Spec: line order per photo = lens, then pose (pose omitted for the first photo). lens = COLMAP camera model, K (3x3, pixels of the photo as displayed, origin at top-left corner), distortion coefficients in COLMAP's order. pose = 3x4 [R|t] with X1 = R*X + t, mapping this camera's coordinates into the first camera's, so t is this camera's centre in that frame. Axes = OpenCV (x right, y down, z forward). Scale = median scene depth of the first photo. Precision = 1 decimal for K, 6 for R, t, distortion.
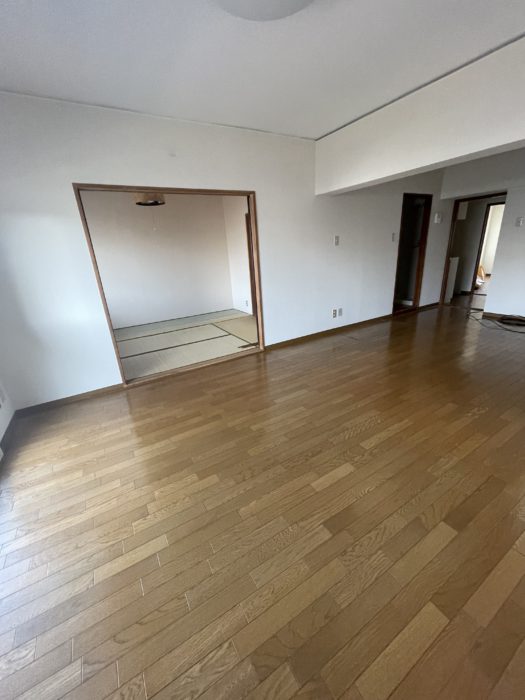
lens RADIAL K [[282.4, 0, 263.2], [0, 282.4, 350.2], [0, 0, 1]] dist [-0.001121, 0.000049]
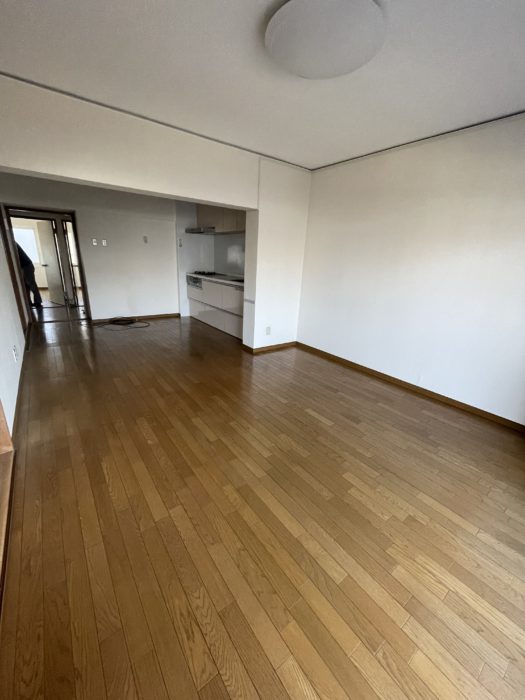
lens RADIAL K [[282.4, 0, 263.7], [0, 282.4, 351.5], [0, 0, 1]] dist [-0.001121, 0.000049]
pose [[-0.108187, -0.258674, 0.959887, -1.023405], [0.292871, 0.914411, 0.279427, -0.358331], [-0.950012, 0.311354, -0.023169, 1.156691]]
